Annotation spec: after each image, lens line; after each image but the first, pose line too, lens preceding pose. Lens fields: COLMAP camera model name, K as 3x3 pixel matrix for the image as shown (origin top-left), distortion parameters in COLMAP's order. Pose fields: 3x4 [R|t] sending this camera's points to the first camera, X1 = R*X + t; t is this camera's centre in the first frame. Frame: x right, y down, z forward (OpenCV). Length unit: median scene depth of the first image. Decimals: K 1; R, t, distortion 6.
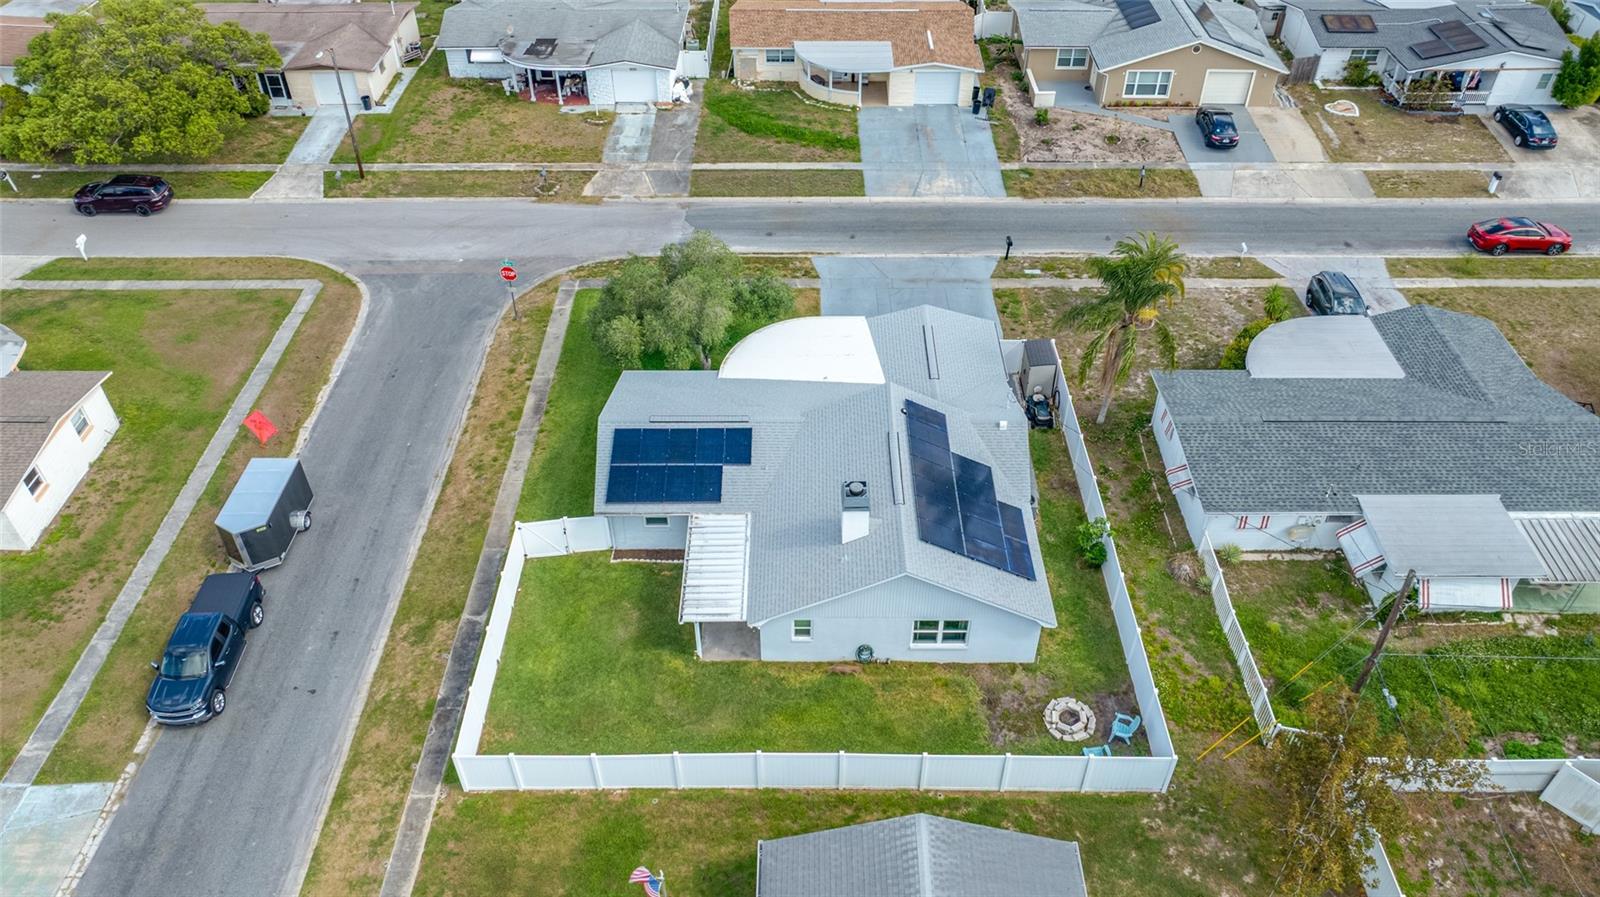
lens RADIAL K [[1122.9, 0, 804.9], [0, 1122.9, 472.7], [0, 0, 1]] dist [-0.016808, -0.000482]
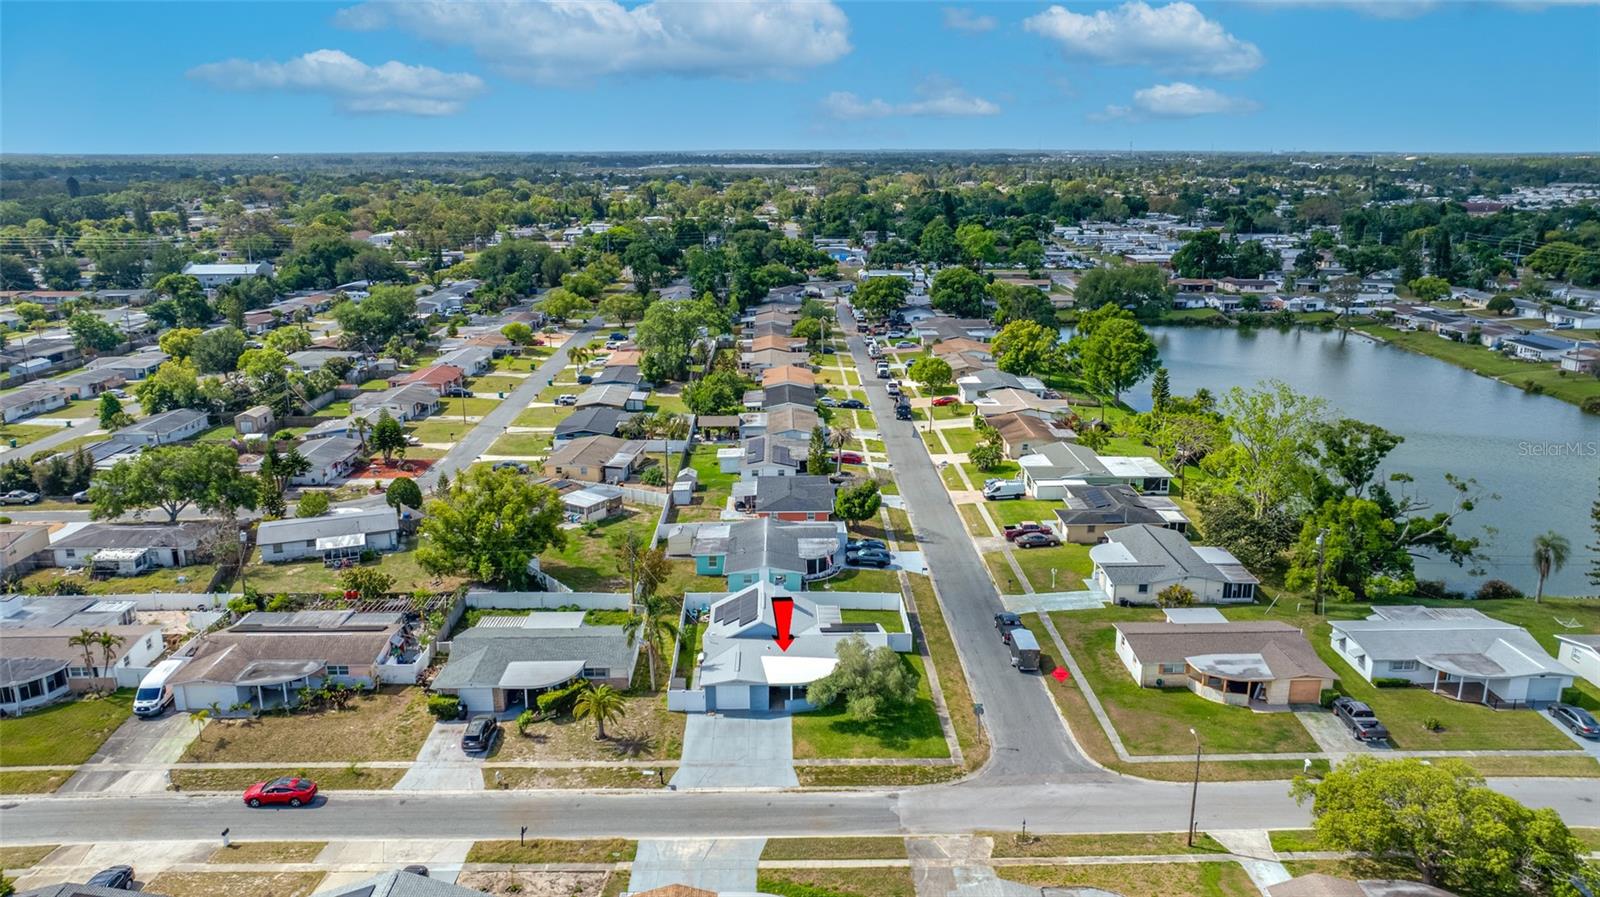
lens RADIAL K [[1122.9, 0, 804.9], [0, 1122.9, 472.7], [0, 0, 1]] dist [-0.016808, -0.000482]
pose [[-0.999595, 0.010612, -0.026394, 0.029683], [-0.016808, 0.528218, 0.848942, -1.478470], [0.022951, 0.849042, -0.527826, 1.305673]]
